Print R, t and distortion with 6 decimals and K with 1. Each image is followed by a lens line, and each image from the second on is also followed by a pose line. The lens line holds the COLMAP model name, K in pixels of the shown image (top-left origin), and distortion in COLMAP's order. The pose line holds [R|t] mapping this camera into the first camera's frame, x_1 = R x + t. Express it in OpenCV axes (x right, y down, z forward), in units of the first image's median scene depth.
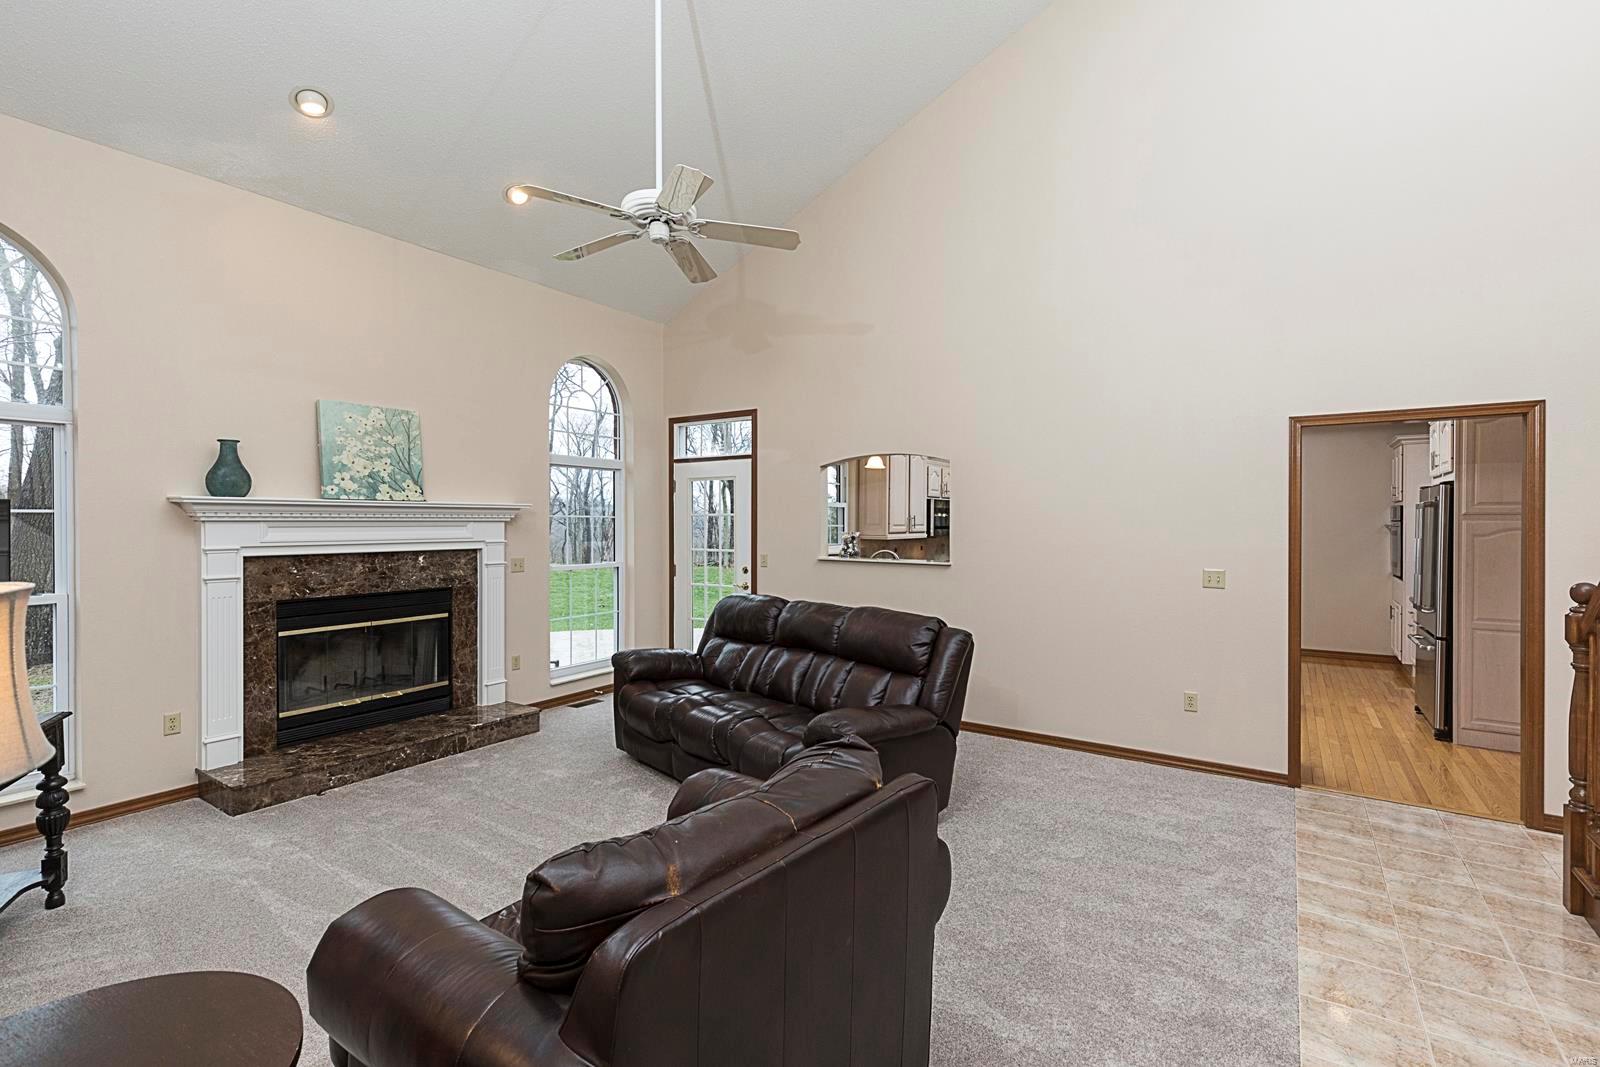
lens RADIAL K [[732.9, 0, 805.0], [0, 732.9, 529.6], [0, 0, 1]] dist [0.010666, -0.000237]
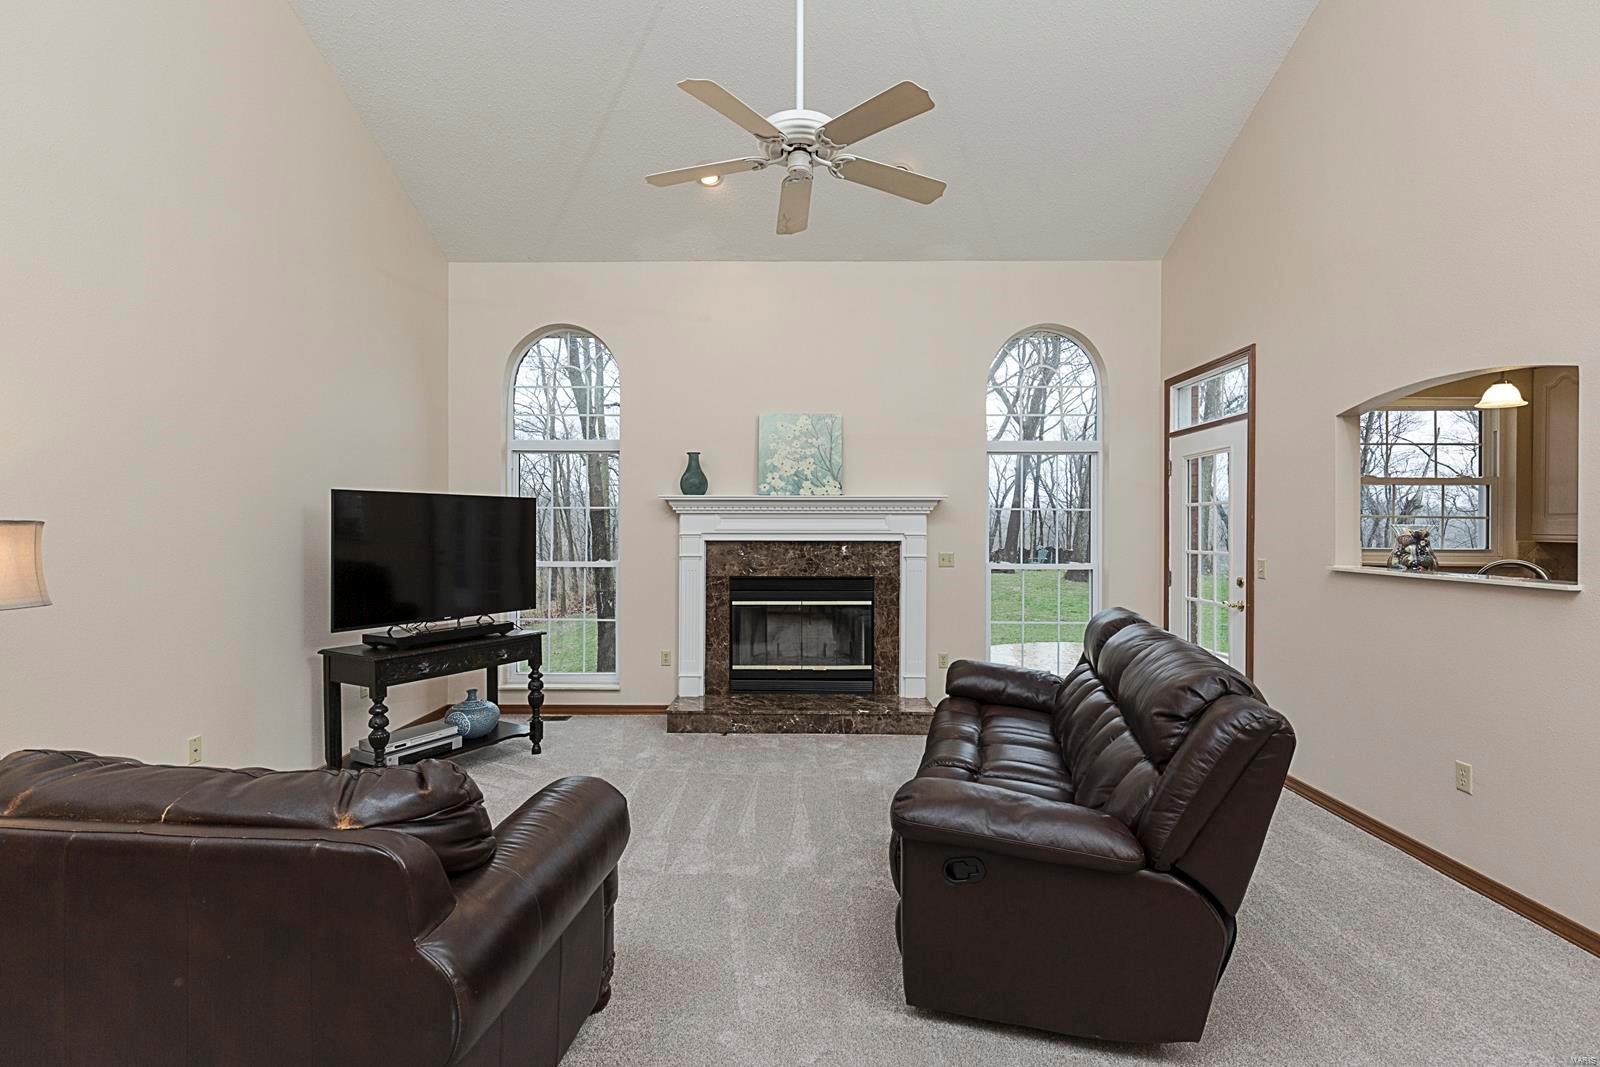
lens RADIAL K [[732.9, 0, 802.7], [0, 732.9, 529.6], [0, 0, 1]] dist [0.010666, -0.000237]
pose [[0.539301, 0.001268, -0.842112, 0.376025], [-0.011093, 0.999923, -0.005598, 0.019604], [0.842040, 0.012361, 0.539274, 0.382004]]
